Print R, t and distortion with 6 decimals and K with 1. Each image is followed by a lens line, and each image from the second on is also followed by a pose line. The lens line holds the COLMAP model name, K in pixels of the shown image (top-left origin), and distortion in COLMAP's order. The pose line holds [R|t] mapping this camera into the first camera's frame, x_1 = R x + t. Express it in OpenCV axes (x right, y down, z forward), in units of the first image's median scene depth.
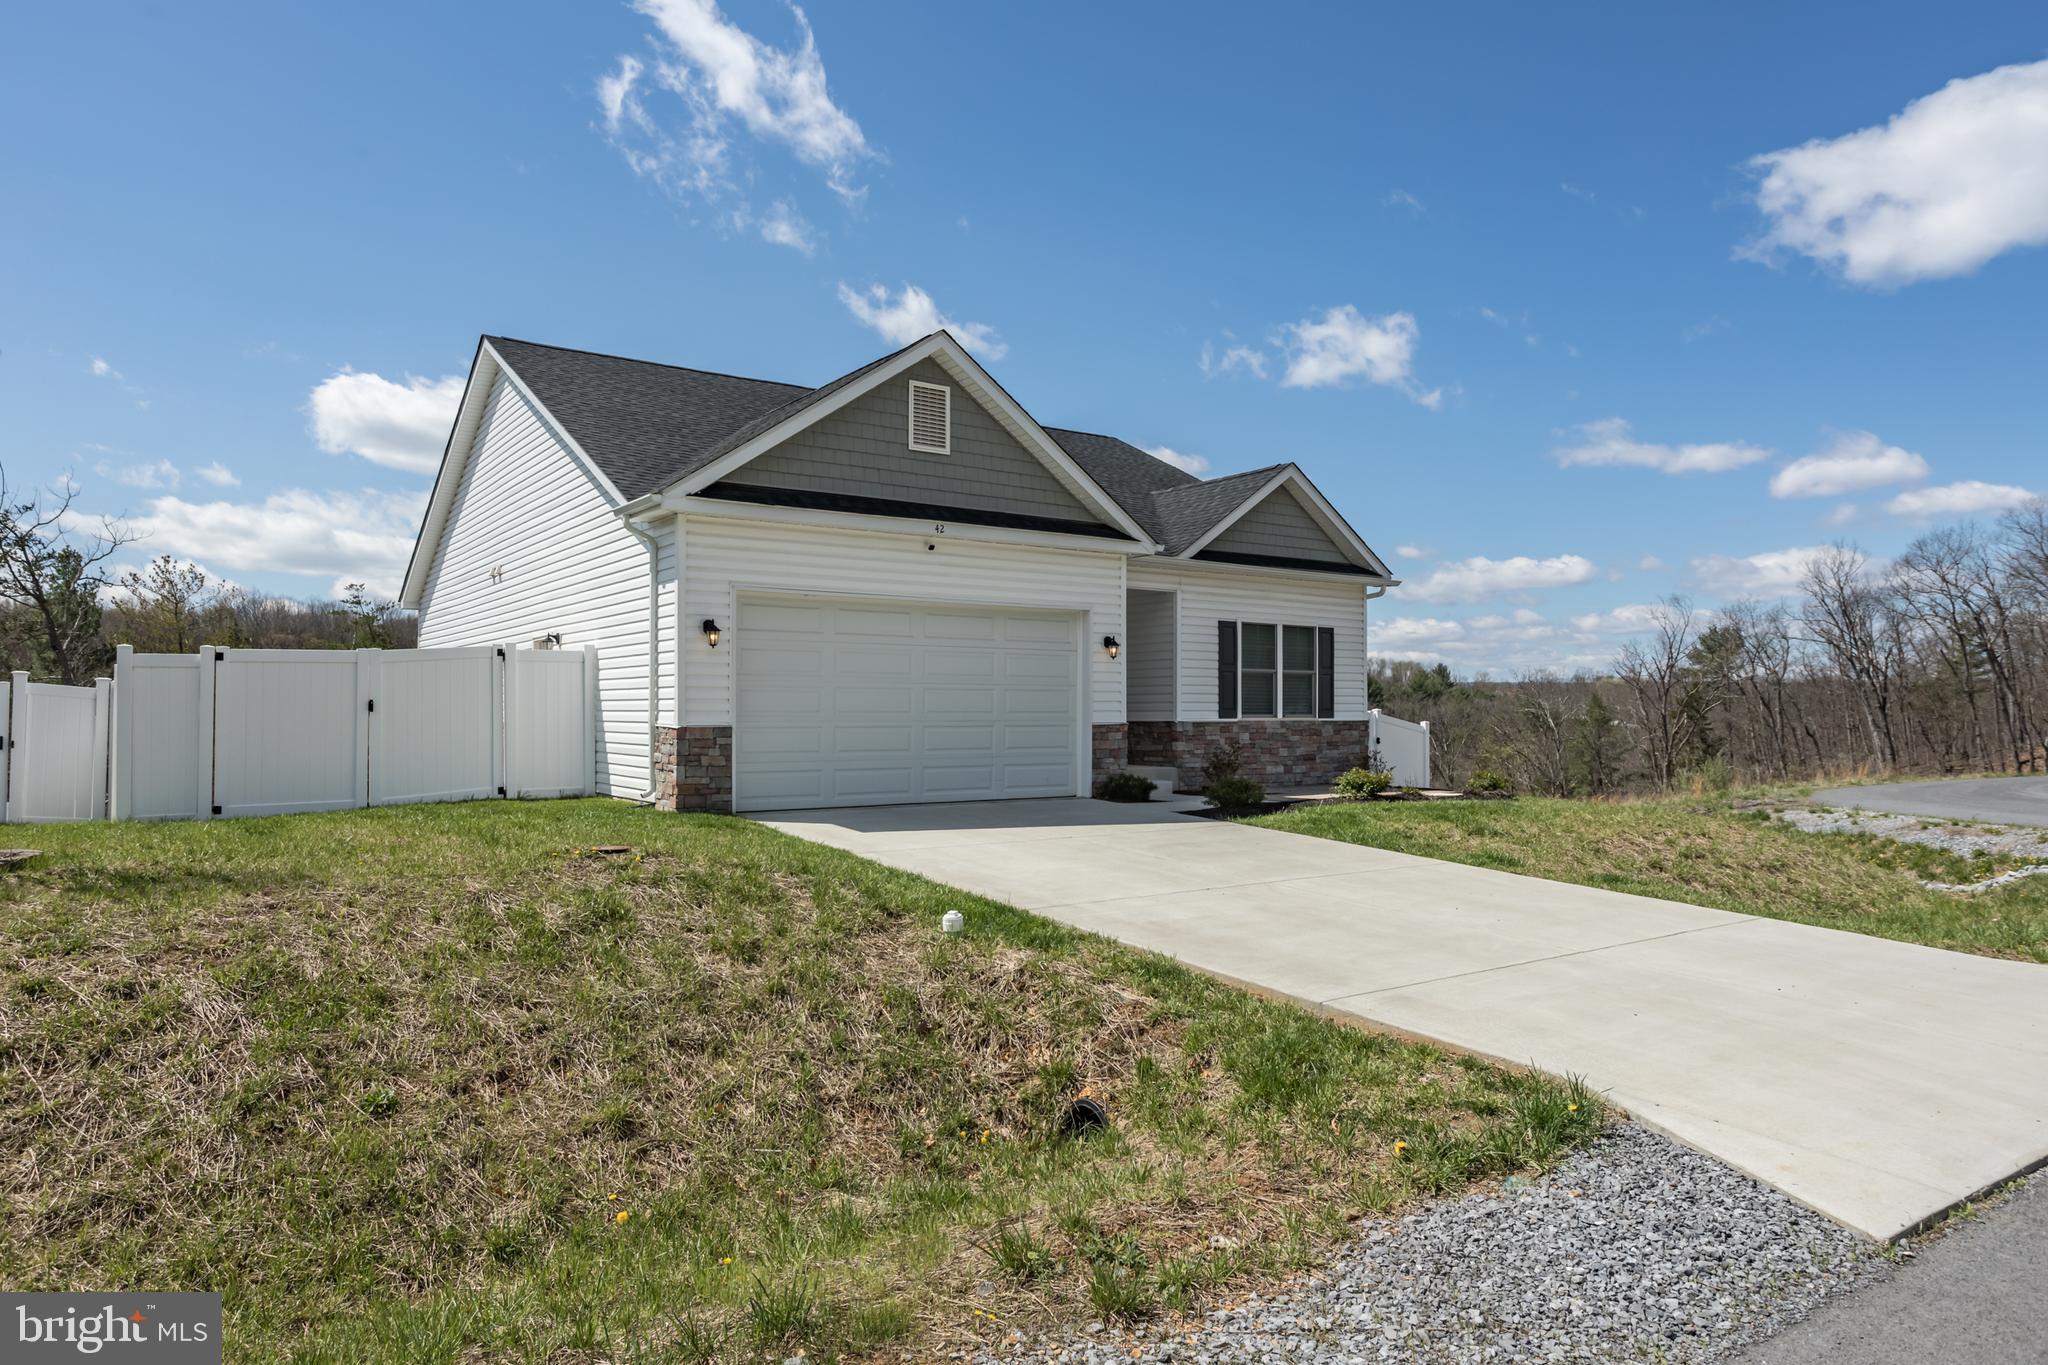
lens RADIAL K [[1277.0, 0, 1024.0], [0, 1277.0, 682.5], [0, 0, 1]] dist [-0.002822, -0.000188]
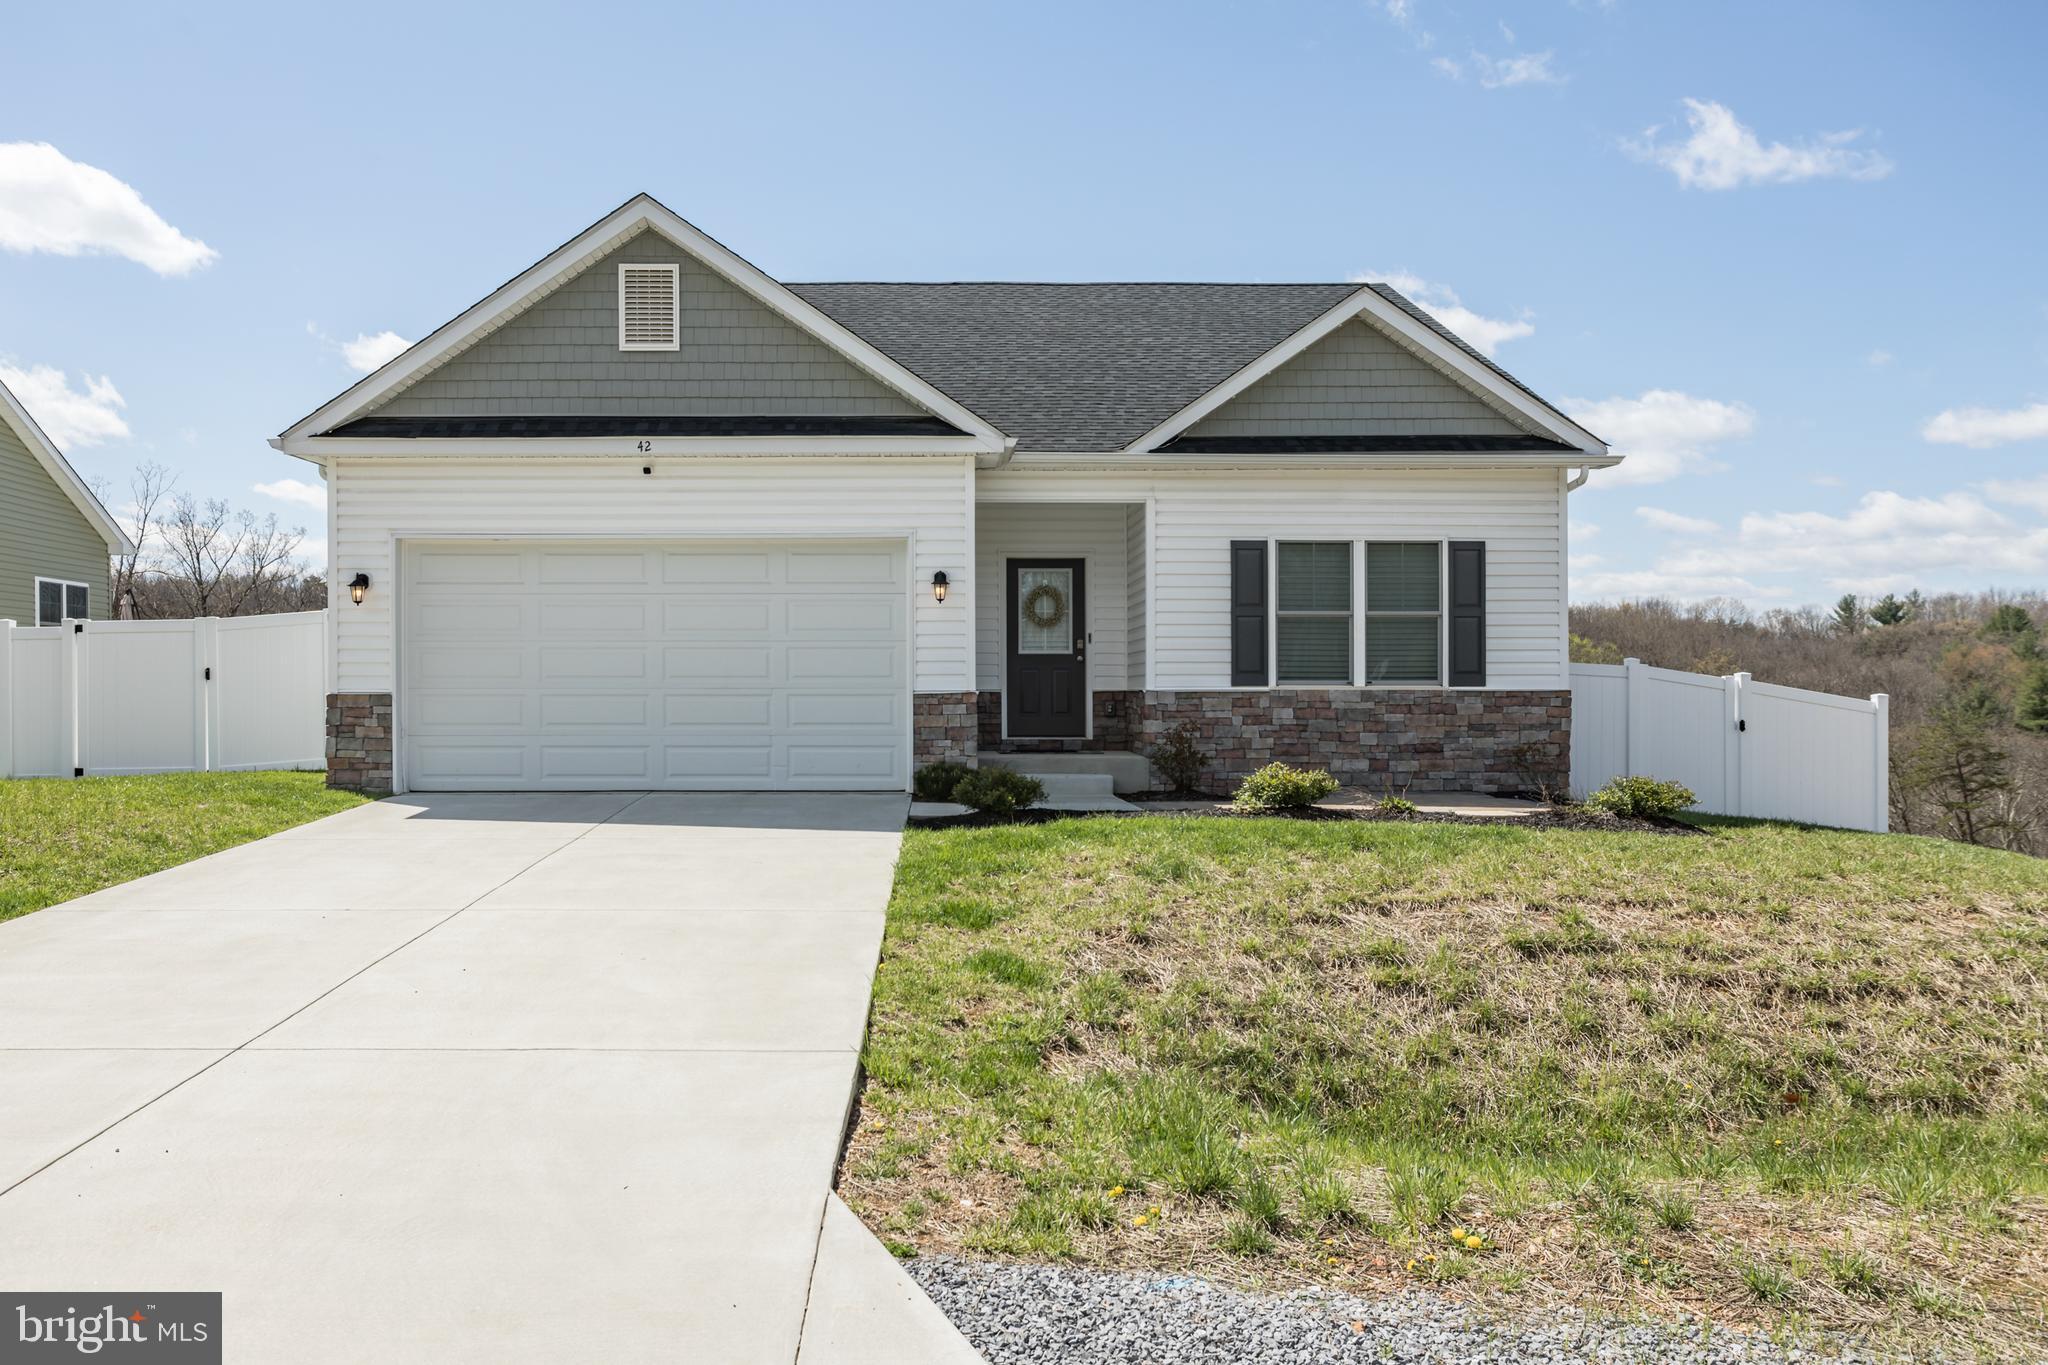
lens RADIAL K [[1532.7, 0, 1024.0], [0, 1532.7, 682.5], [0, 0, 1]] dist [0.008230, 0.003538]
pose [[0.813474, -0.005147, -0.581578, 0.604246], [0.015099, 0.999811, 0.012271, 0.016504], [0.581405, -0.018763, 0.813398, 0.318434]]
